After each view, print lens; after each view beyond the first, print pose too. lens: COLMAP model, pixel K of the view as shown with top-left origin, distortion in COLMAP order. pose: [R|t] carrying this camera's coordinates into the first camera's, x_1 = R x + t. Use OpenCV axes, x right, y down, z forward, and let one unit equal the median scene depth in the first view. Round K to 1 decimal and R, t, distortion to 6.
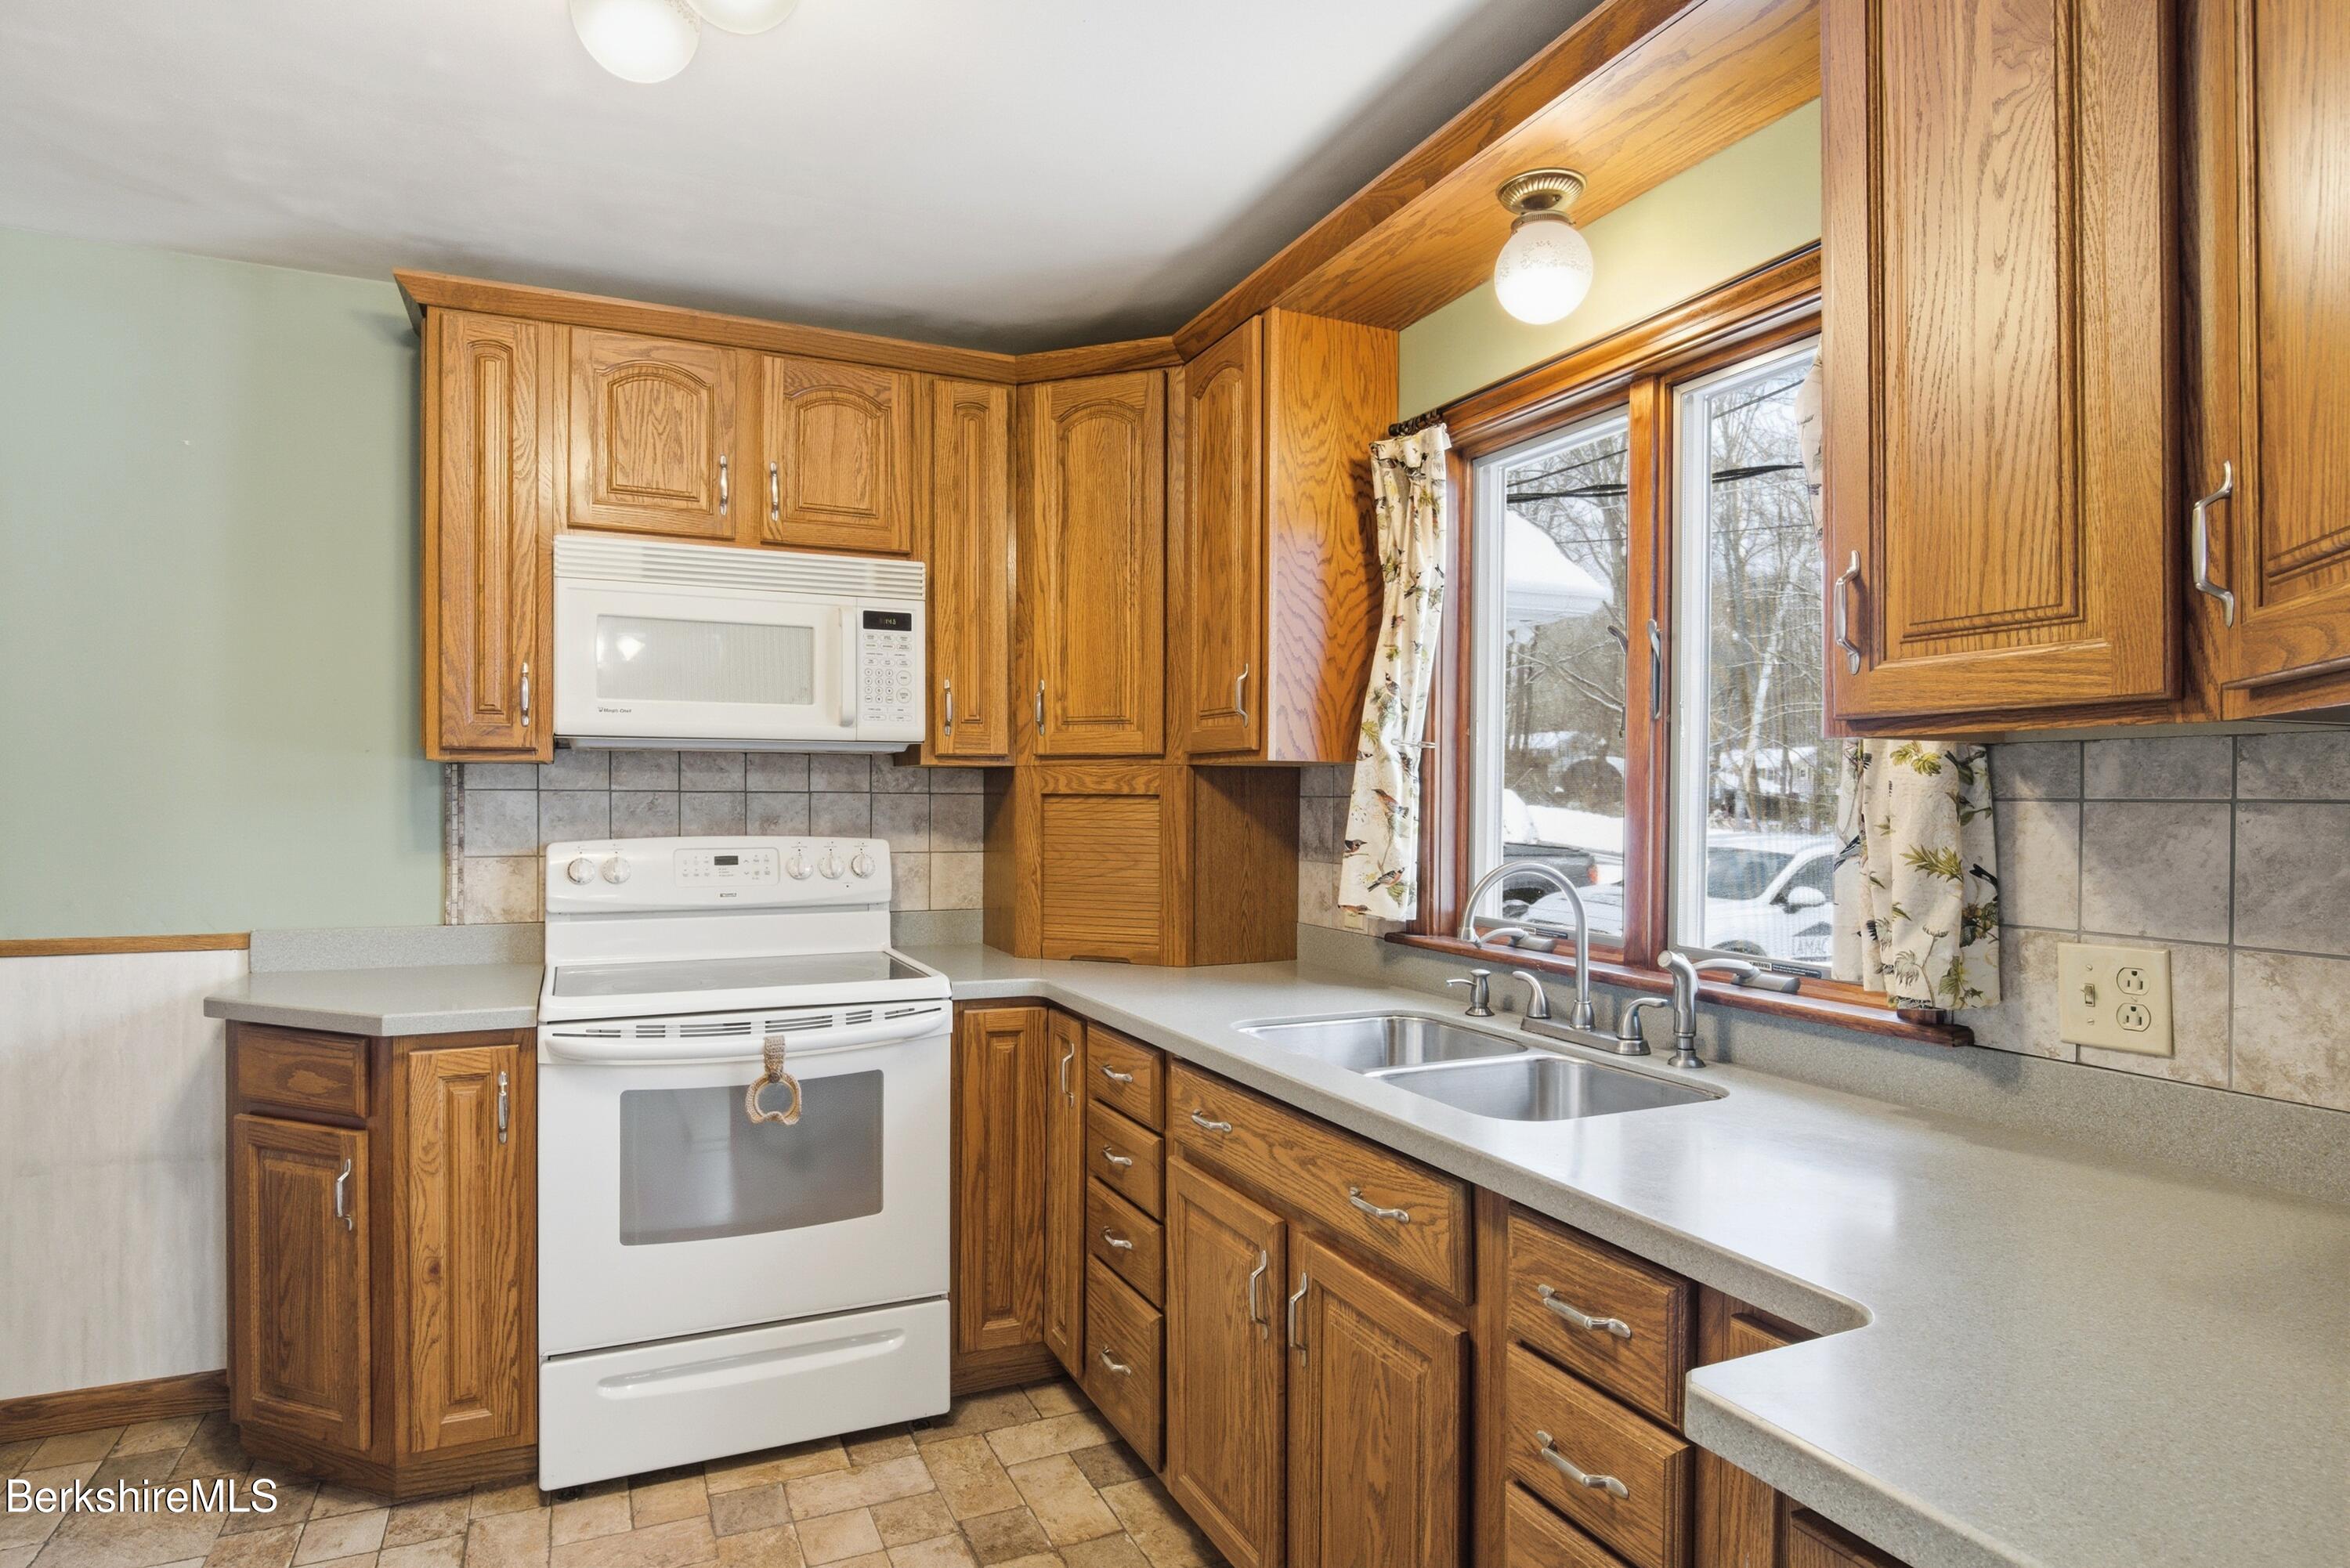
lens RADIAL K [[1269.5, 0, 1154.6], [0, 1269.5, 789.9], [0, 0, 1]] dist [0.002526, -0.020738]
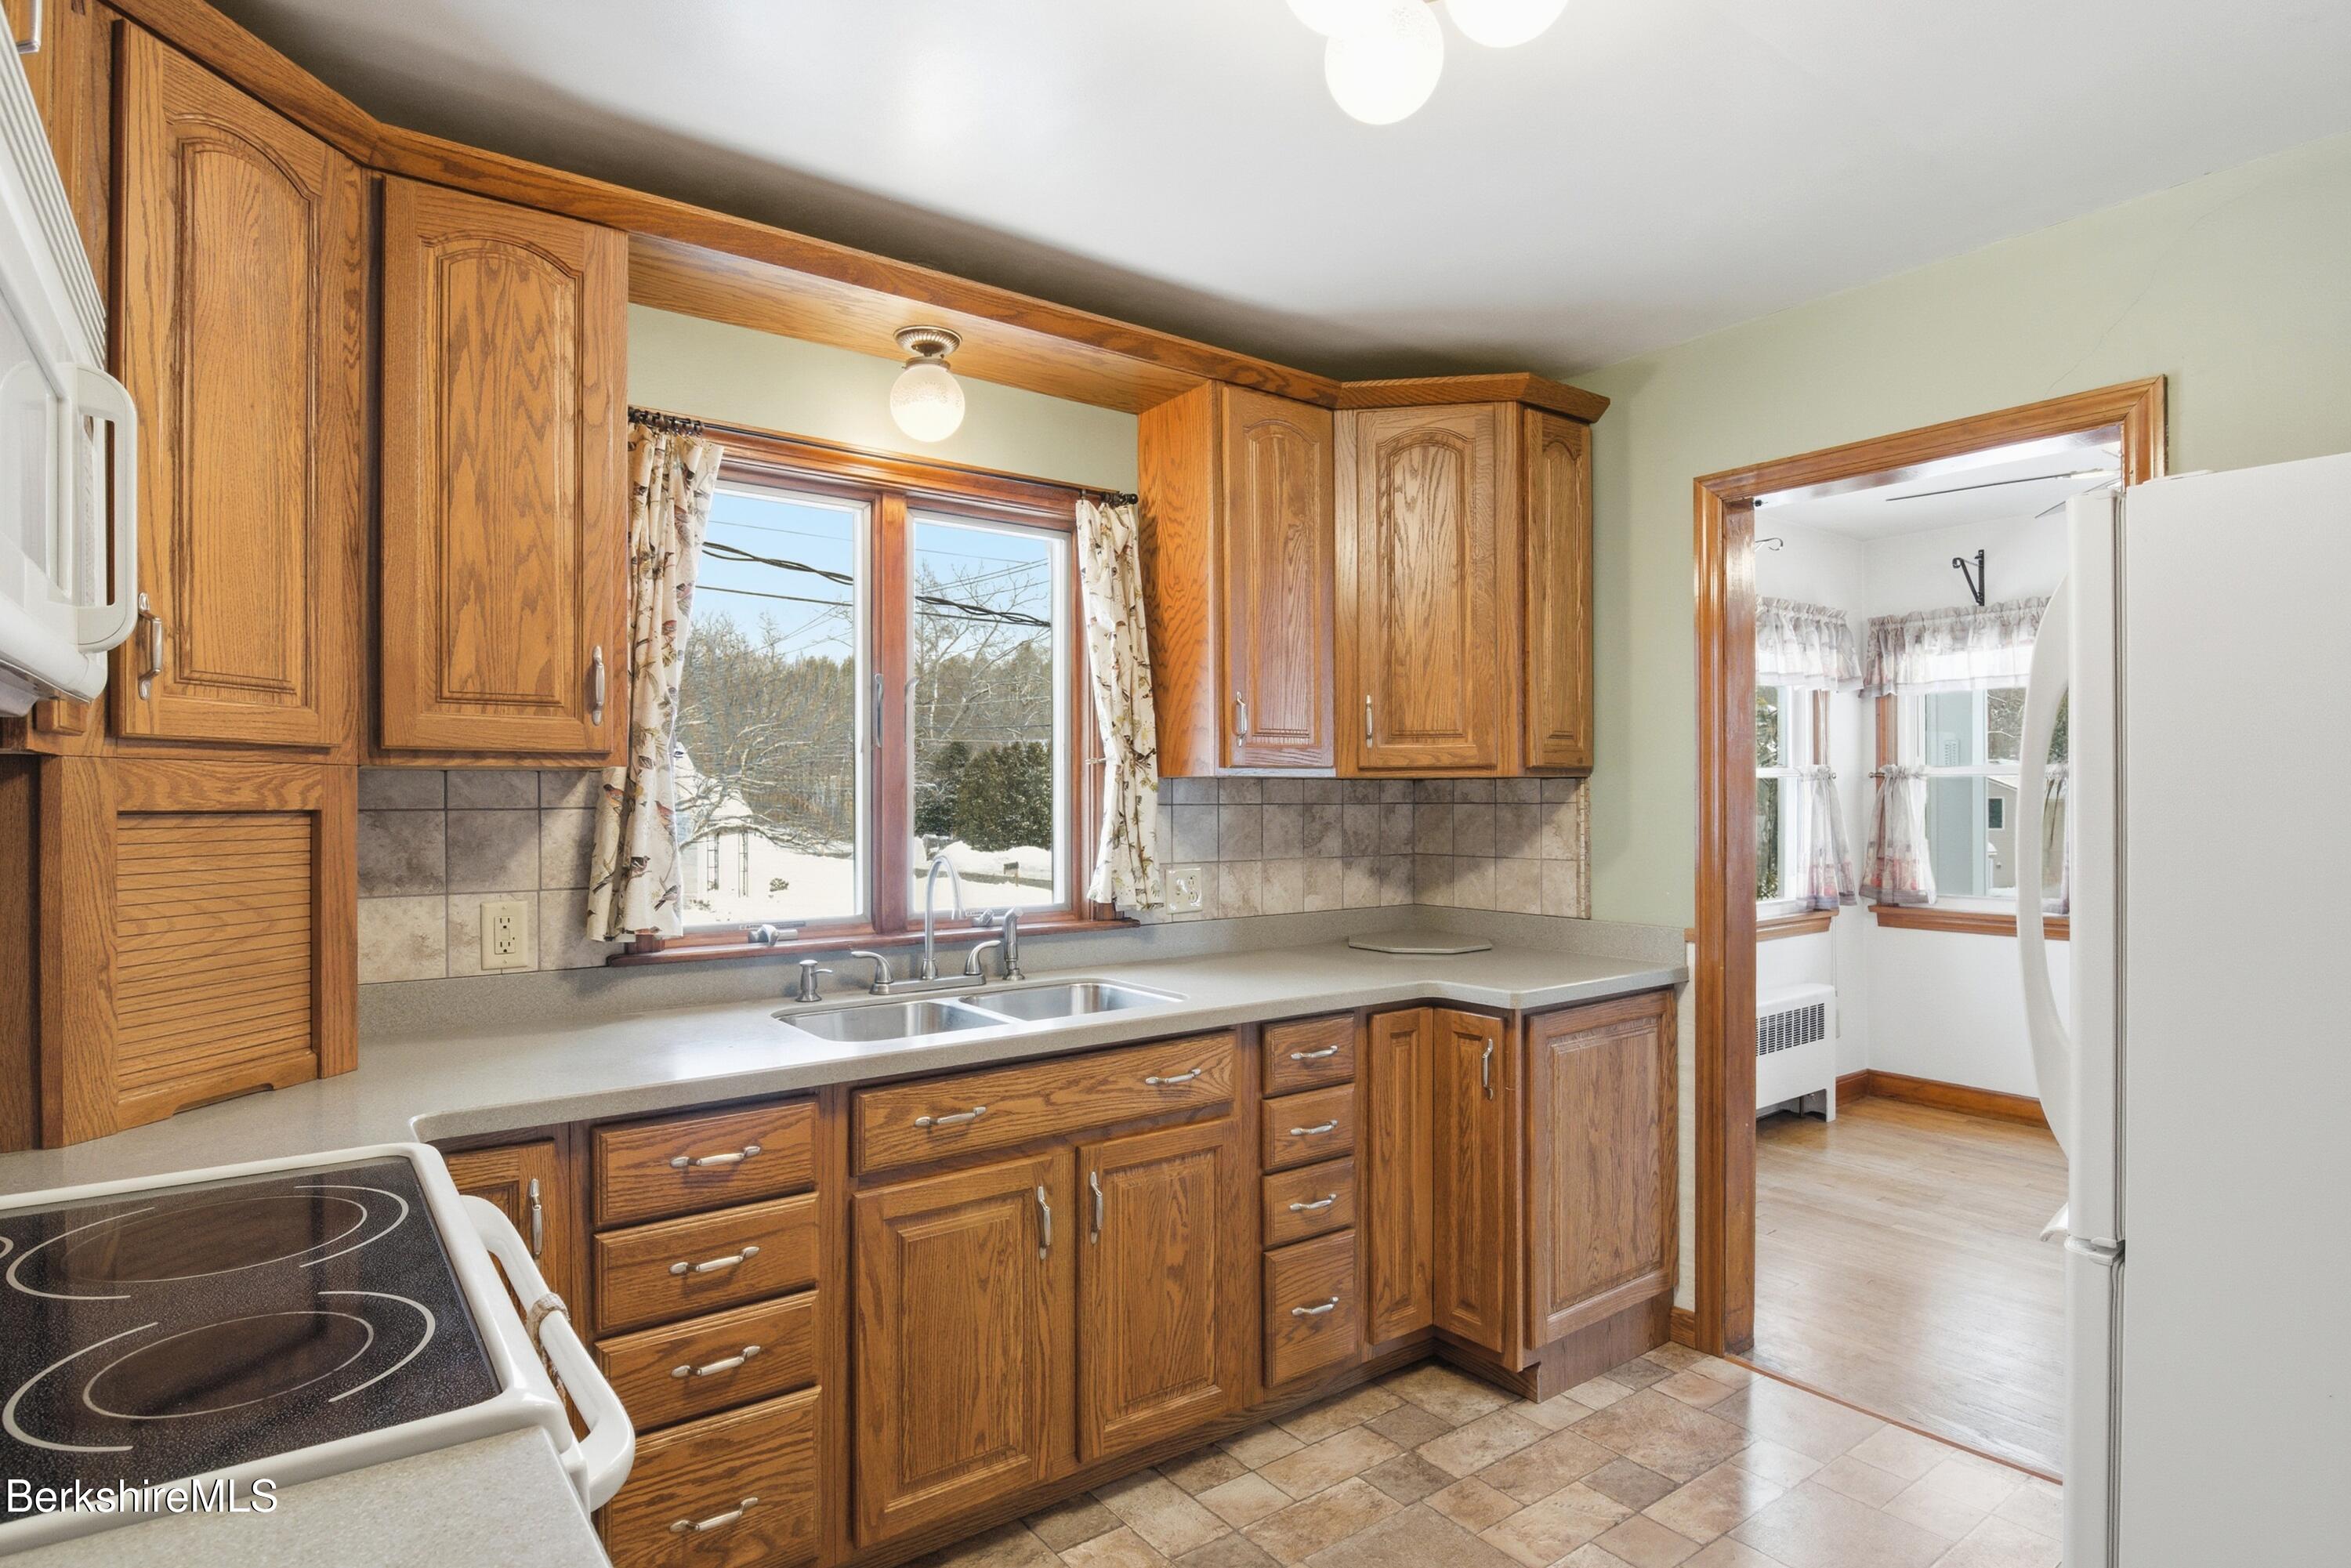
lens RADIAL K [[1250.7, 0, 1175.5], [0, 1250.7, 784.0], [0, 0, 1]] dist [-0.032179, -0.000318]
pose [[-0.219303, 0.006607, 0.975635, -0.704168], [-0.002074, 0.999972, -0.007238, -0.005817], [-0.975655, -0.003610, -0.219283, 0.731862]]
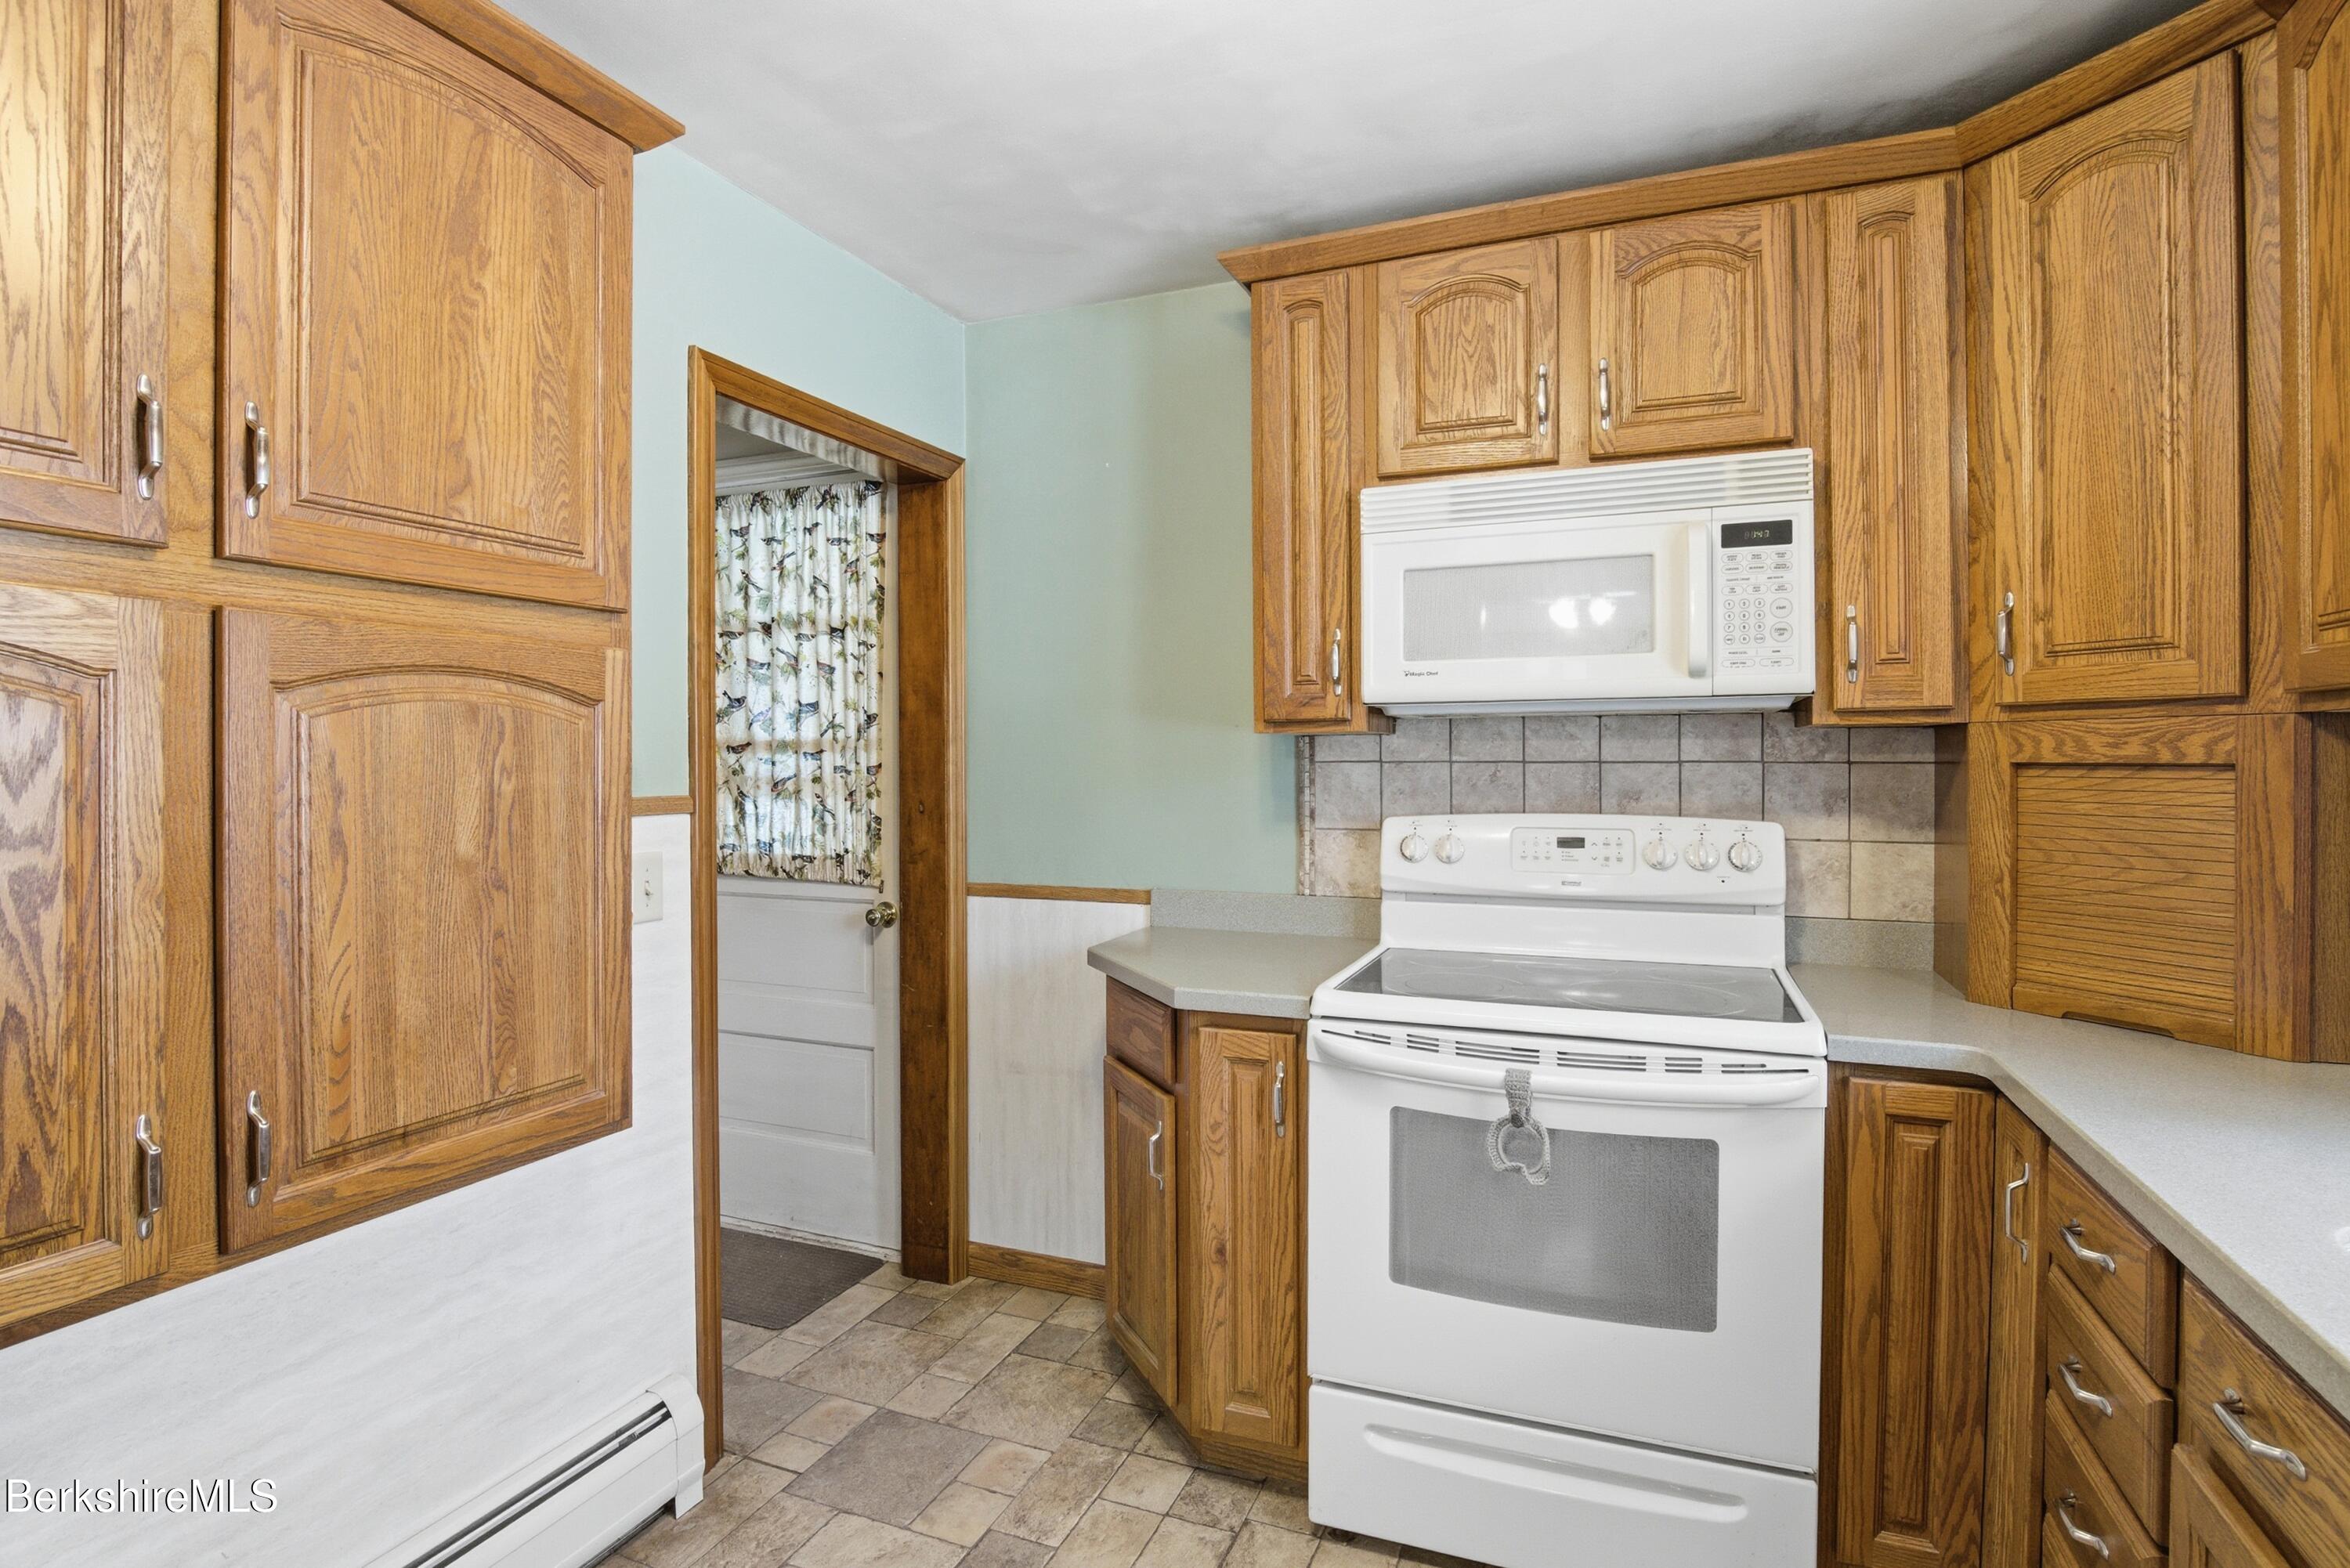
lens RADIAL K [[1177.6, 0, 1169.8], [0, 1177.6, 767.0], [0, 0, 1]] dist [-0.024613, -0.000972]
pose [[0.690485, -0.001929, -0.723344, 0.050385], [0.009619, 0.999933, 0.006515, -0.003217], [0.723283, -0.011456, 0.690457, 0.271919]]
